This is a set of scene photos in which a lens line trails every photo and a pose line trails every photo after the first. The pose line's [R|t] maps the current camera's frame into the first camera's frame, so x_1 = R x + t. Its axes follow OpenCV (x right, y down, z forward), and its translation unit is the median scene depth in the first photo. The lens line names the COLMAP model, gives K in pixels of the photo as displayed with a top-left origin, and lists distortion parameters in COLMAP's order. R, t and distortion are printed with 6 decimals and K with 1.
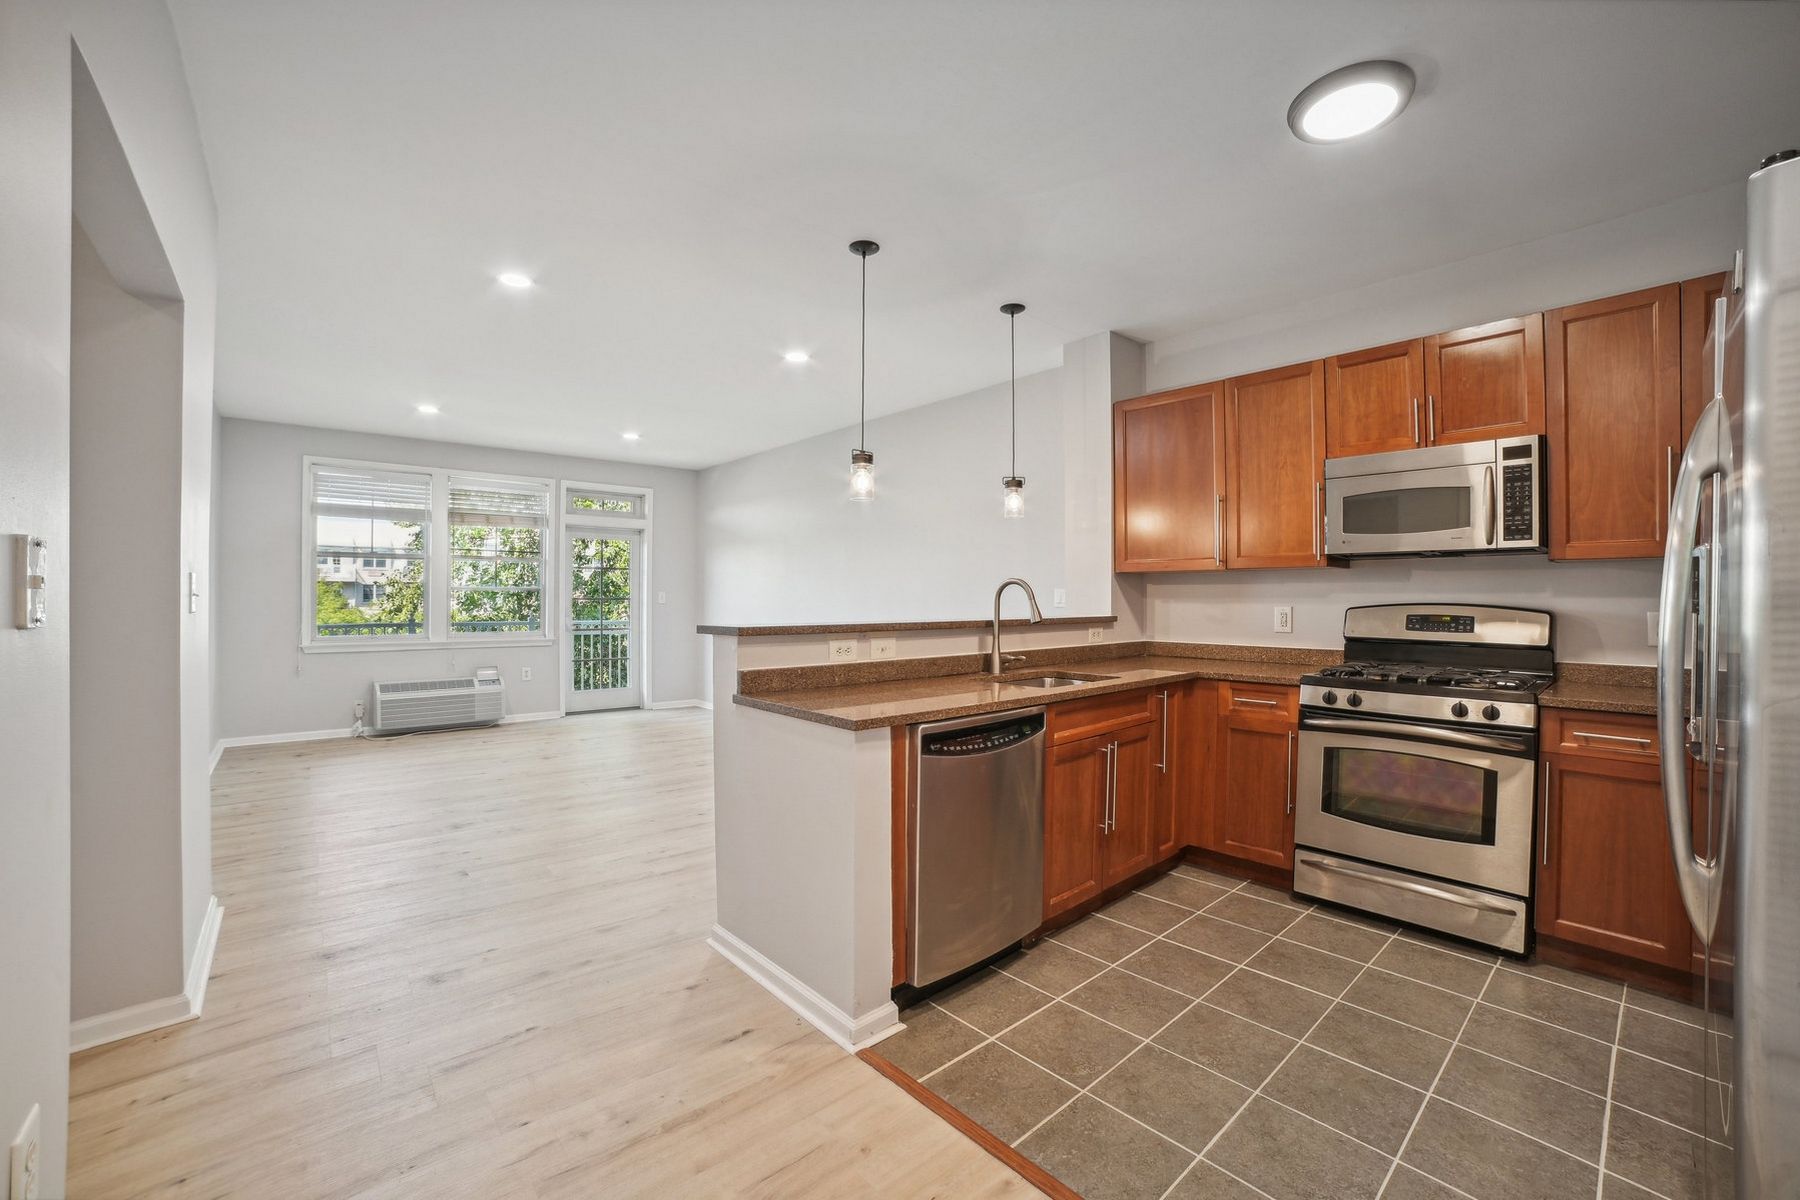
lens RADIAL K [[727.1, 0, 897.7], [0, 727.1, 599.6], [0, 0, 1]] dist [-0.111737, 0.035004]
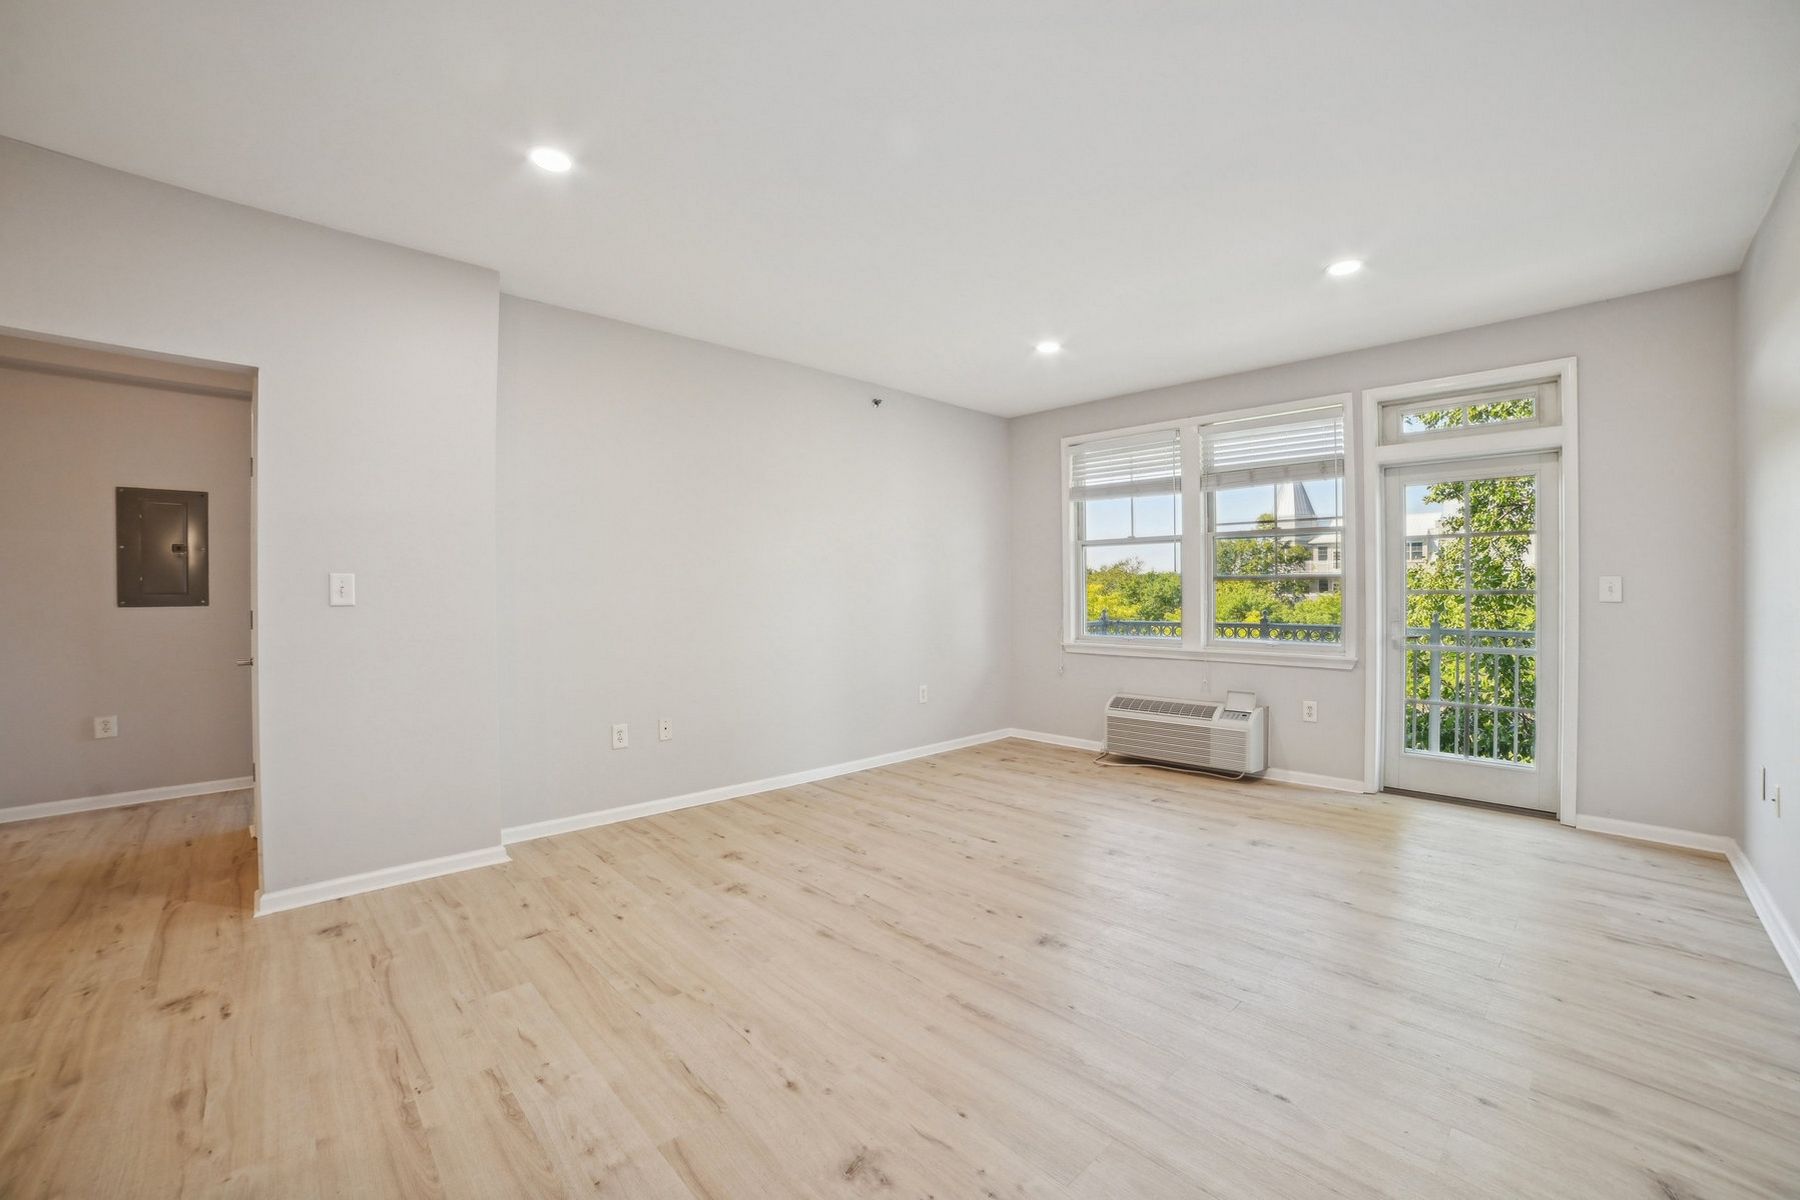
lens RADIAL K [[727.1, 0, 897.7], [0, 727.1, 599.6], [0, 0, 1]] dist [-0.111737, 0.035004]
pose [[0.043344, 0.006462, -0.999039, 0.148666], [0.003226, 0.999973, 0.006608, 0.000085], [0.999055, -0.003509, 0.043322, 1.056755]]
